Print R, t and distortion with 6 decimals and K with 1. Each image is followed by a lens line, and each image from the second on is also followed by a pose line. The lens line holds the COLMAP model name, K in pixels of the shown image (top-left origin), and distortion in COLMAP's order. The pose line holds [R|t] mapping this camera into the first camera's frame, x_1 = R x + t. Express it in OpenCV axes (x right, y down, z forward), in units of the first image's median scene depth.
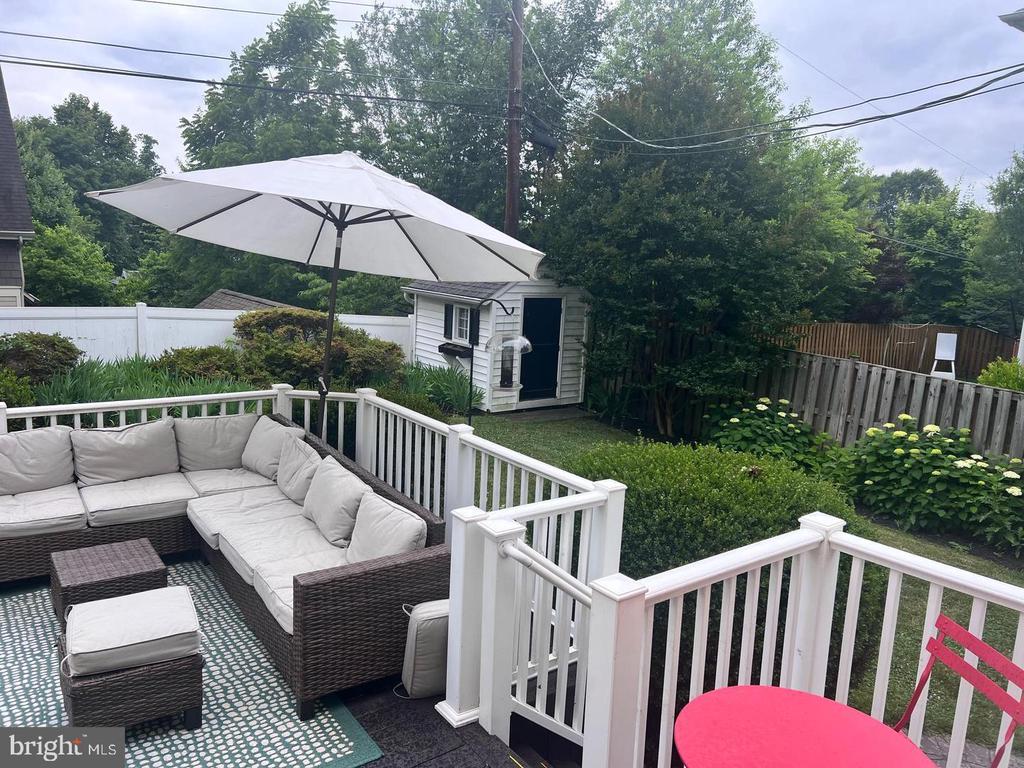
lens RADIAL K [[774.7, 0, 512.5], [0, 774.7, 382.8], [0, 0, 1]] dist [0.035042, -0.035866]
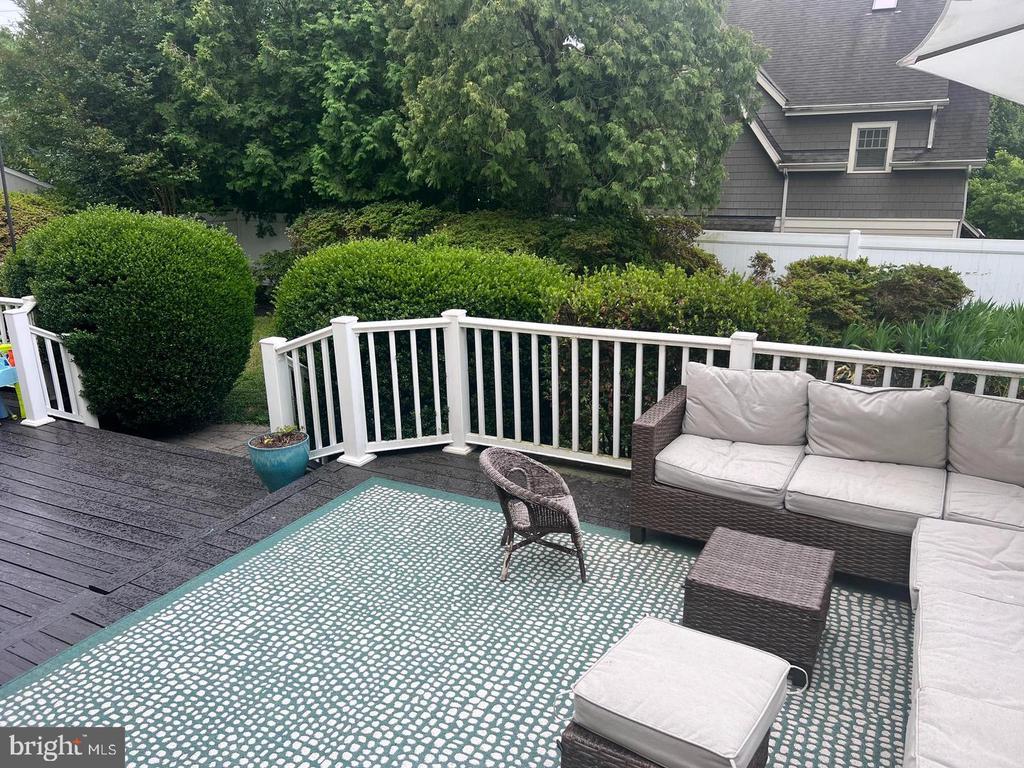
lens RADIAL K [[774.7, 0, 512.8], [0, 774.7, 387.4], [0, 0, 1]] dist [0.035042, -0.035866]
pose [[0.453321, 0.198105, -0.869054, -0.016097], [-0.125377, 0.979467, 0.157875, -0.017433], [0.882485, 0.037391, 0.468851, 0.343150]]
